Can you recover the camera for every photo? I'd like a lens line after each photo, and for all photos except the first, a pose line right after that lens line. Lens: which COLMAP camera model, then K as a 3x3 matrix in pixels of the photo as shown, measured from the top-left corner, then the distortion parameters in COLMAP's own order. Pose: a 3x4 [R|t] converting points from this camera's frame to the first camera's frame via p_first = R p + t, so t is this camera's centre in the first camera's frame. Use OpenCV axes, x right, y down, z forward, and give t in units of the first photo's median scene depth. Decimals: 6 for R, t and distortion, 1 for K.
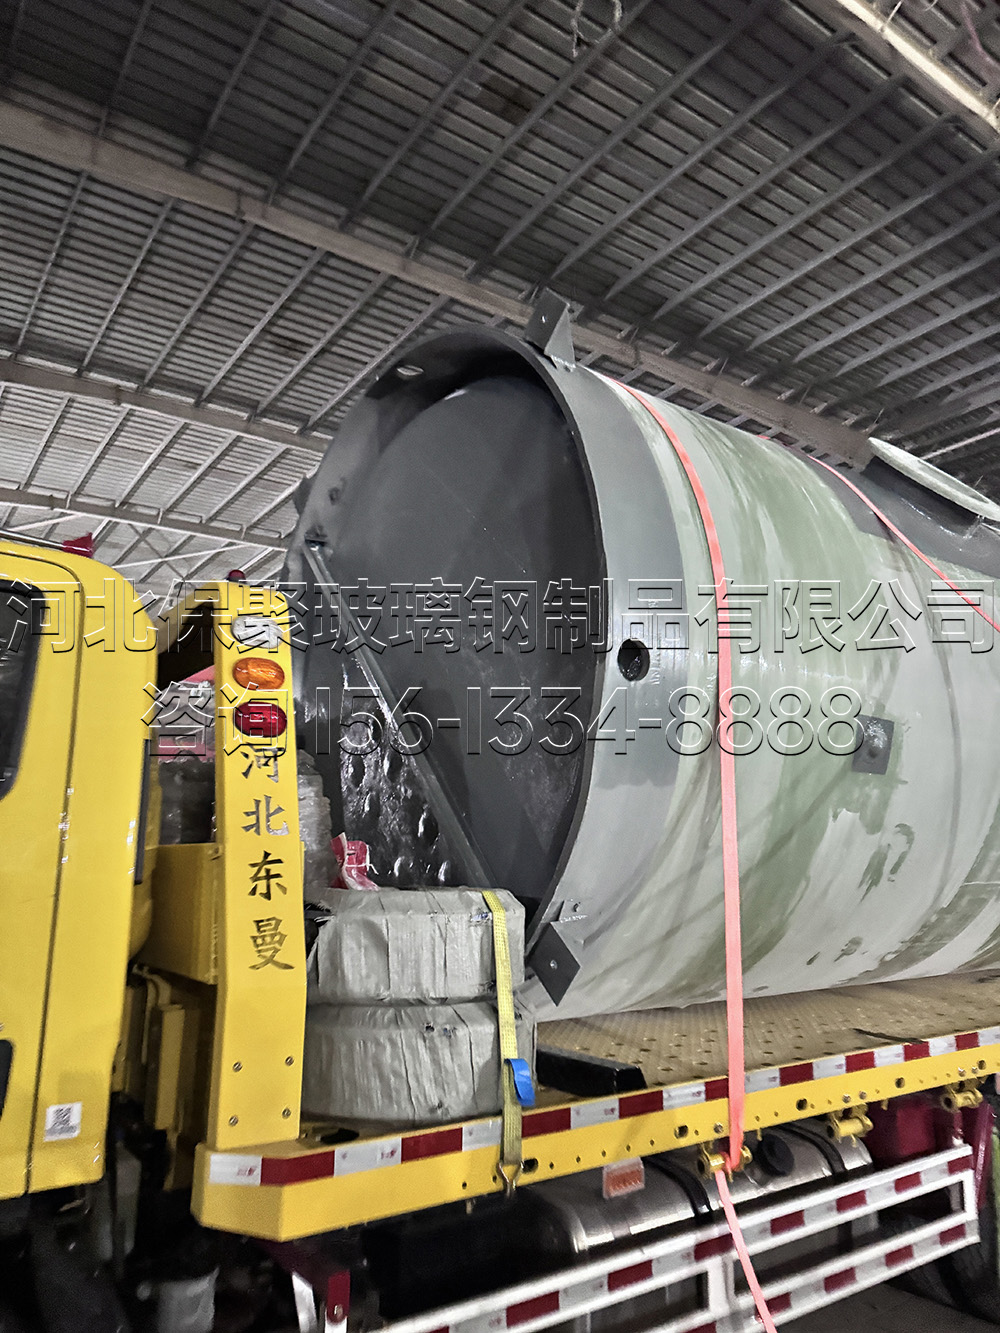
lens RADIAL K [[945.8, 0, 506.5], [0, 945.8, 632.9], [0, 0, 1]] dist [0.085016, -0.127876]
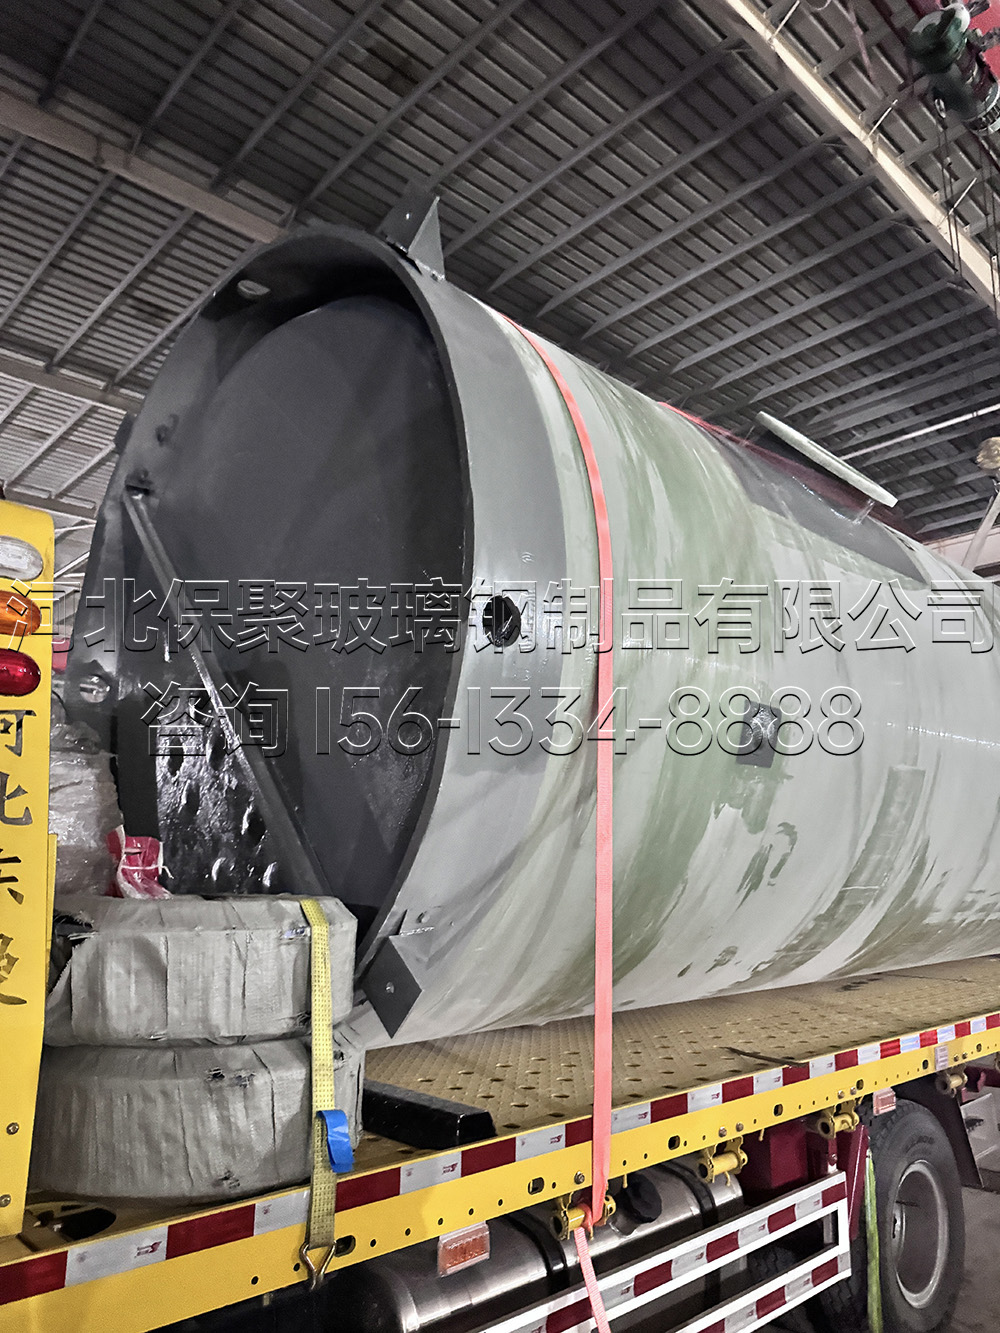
lens RADIAL K [[934.7, 0, 497.3], [0, 934.7, 643.3], [0, 0, 1]] dist [0.020231, -0.037241]
pose [[0.992112, 0.033716, 0.120733, 0.025523], [-0.034108, 0.999417, 0.001180, 0.036008], [-0.120623, -0.005288, 0.992684, 0.145015]]
